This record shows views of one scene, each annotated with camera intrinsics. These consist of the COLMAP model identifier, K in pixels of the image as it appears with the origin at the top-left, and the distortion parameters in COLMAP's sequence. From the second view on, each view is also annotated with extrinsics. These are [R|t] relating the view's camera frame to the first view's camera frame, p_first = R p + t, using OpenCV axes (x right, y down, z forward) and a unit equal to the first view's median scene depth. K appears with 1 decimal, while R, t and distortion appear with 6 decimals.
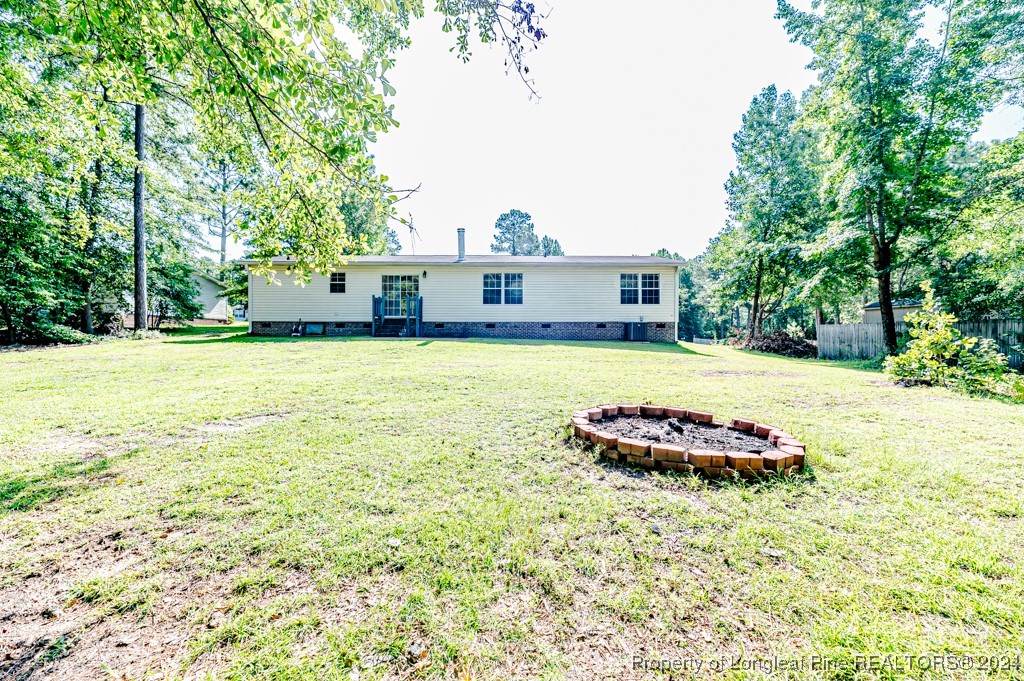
lens RADIAL K [[409.7, 0, 512.3], [0, 409.7, 340.2], [0, 0, 1]] dist [0.017332, -0.005258]
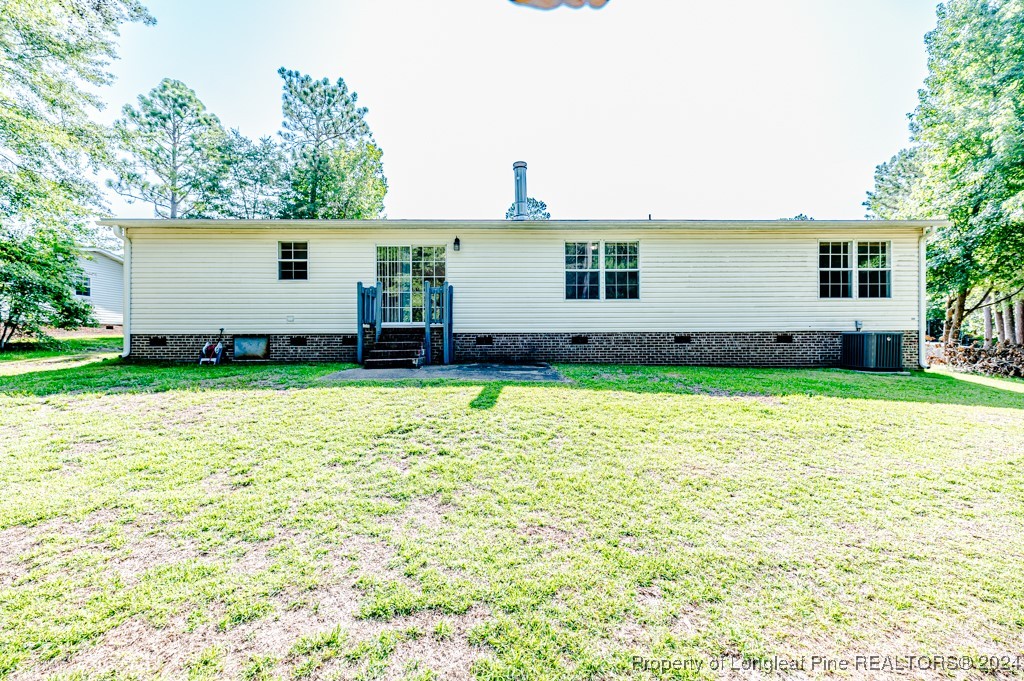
lens RADIAL K [[409.7, 0, 511.6], [0, 409.7, 339.6], [0, 0, 1]] dist [0.017332, -0.005258]
pose [[0.999972, -0.005368, 0.005264, -0.144946], [0.005390, 0.999976, -0.004335, -0.033731], [-0.005241, 0.004363, 0.999977, 0.465242]]
